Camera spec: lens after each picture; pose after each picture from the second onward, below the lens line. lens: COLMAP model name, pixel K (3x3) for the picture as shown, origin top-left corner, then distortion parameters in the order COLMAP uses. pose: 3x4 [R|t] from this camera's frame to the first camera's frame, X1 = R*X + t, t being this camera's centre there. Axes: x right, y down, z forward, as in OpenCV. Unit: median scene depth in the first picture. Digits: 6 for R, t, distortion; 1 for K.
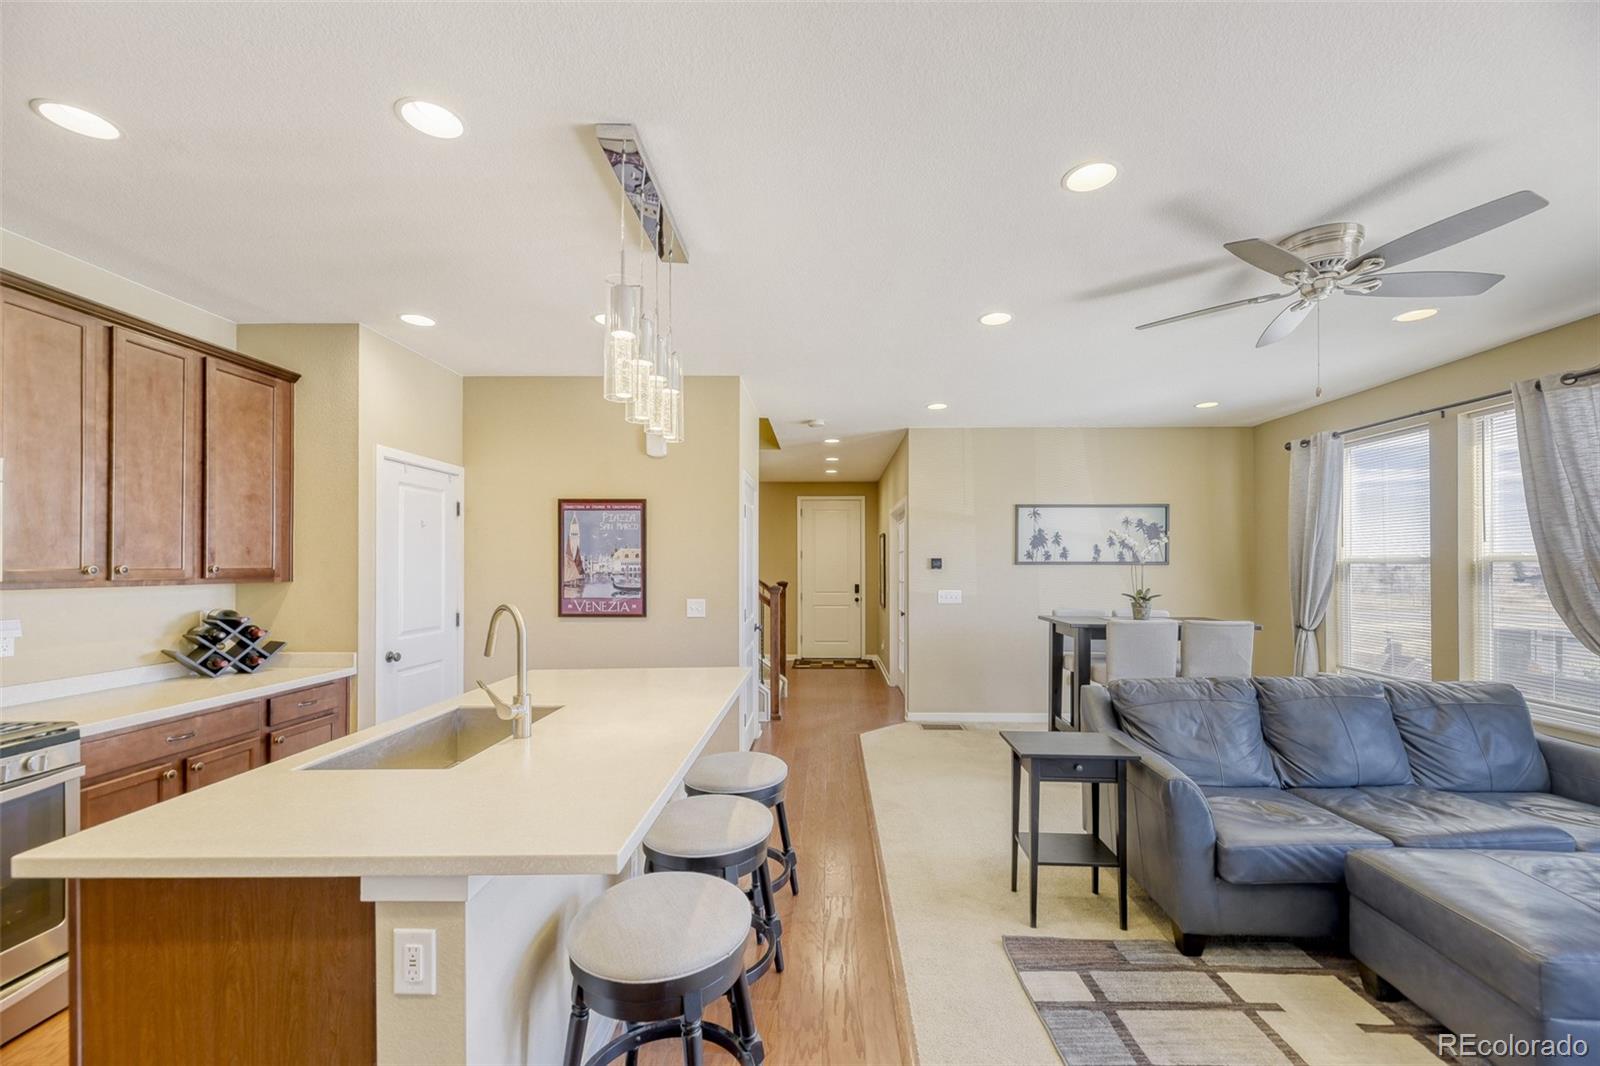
lens RADIAL K [[638.5, 0, 823.9], [0, 638.5, 561.6], [0, 0, 1]] dist [0.012606, -0.004070]
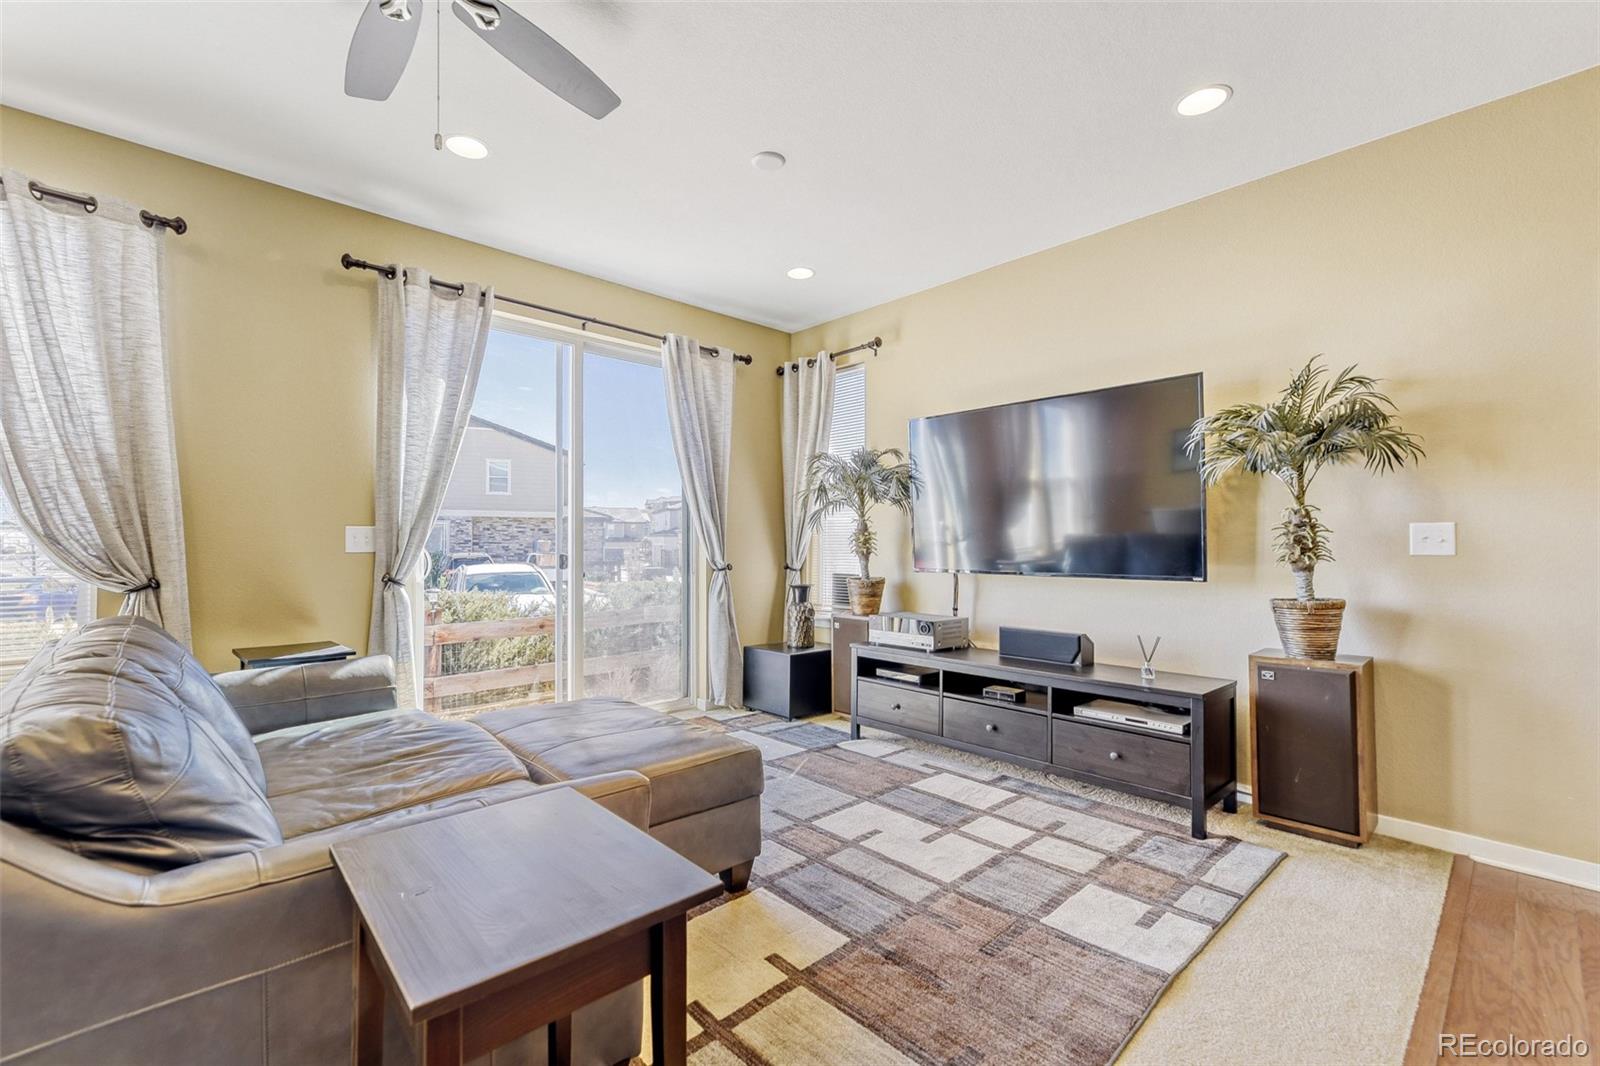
lens RADIAL K [[682.2, 0, 804.8], [0, 682.2, 538.5], [0, 0, 1]] dist [0.009982, -0.000279]
pose [[-0.696605, 0.004792, 0.717438, 0.029352], [-0.006743, 0.999890, -0.013226, 0.107773], [-0.717423, -0.014051, -0.696496, 0.966627]]
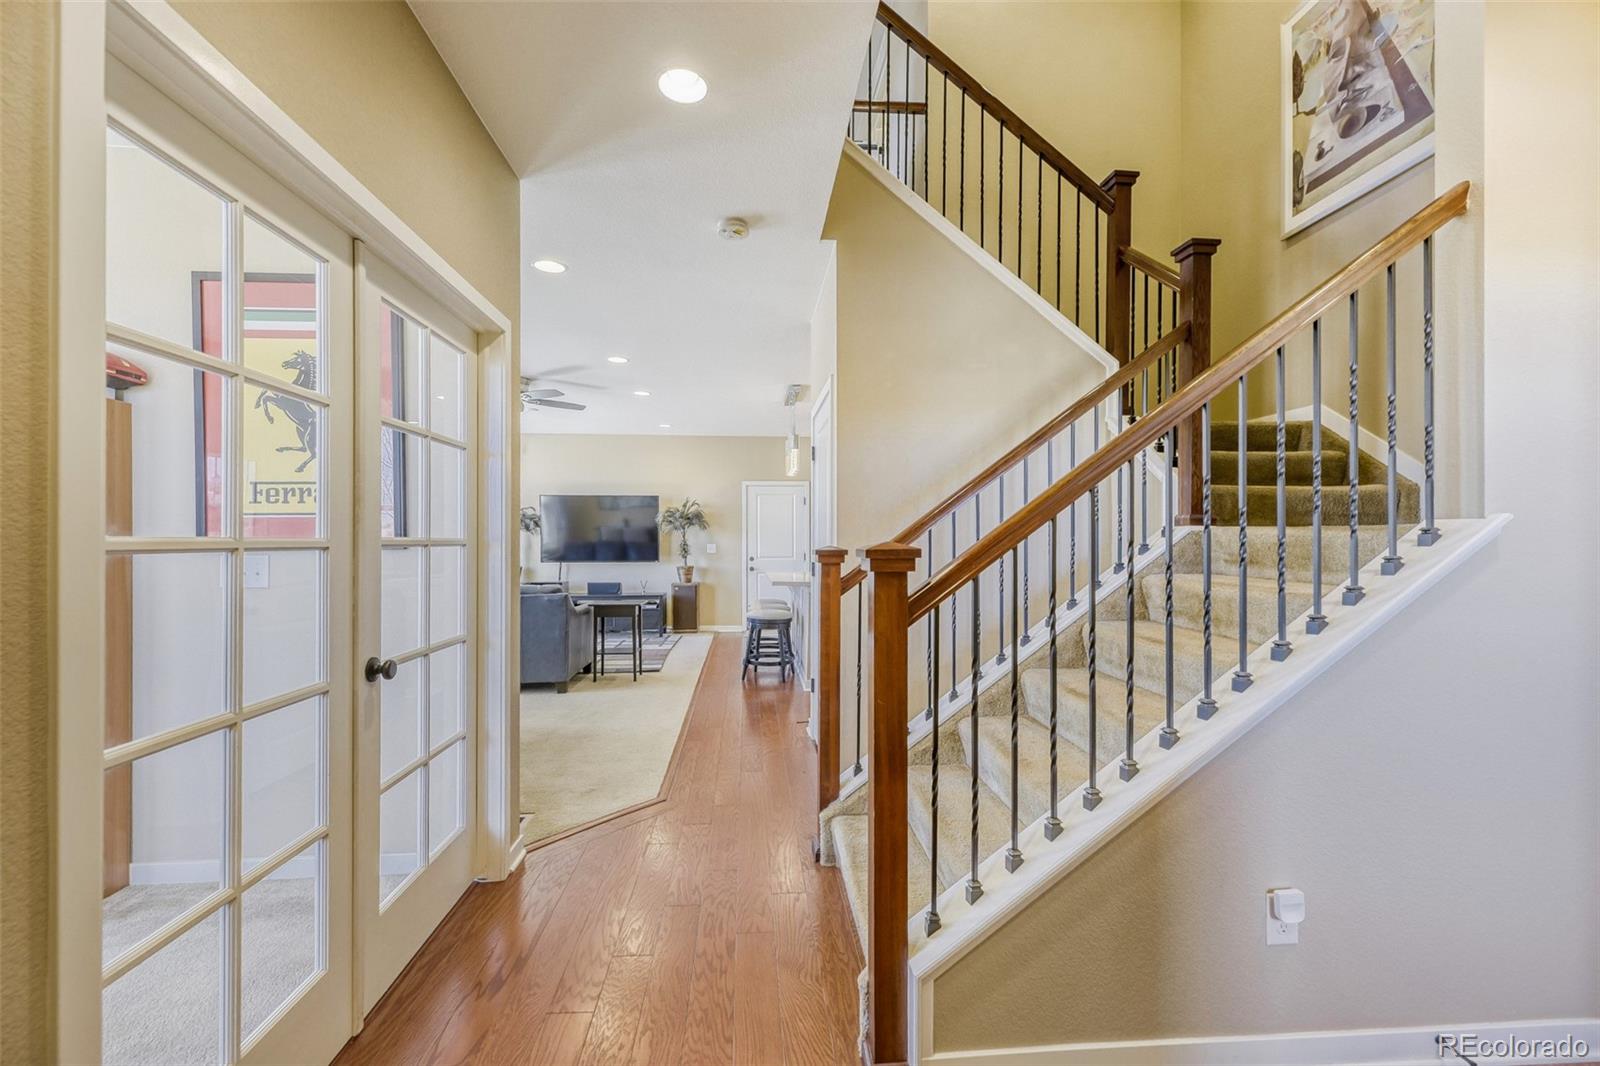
lens RADIAL K [[649.8, 0, 794.6], [0, 649.8, 528.7], [0, 0, 1]] dist [0.000213, -0.000026]
pose [[-0.996595, -0.003925, -0.082359, -0.033766], [-0.002109, 0.999753, -0.022125, 0.067753], [0.082425, -0.021876, -0.996357, 2.796701]]
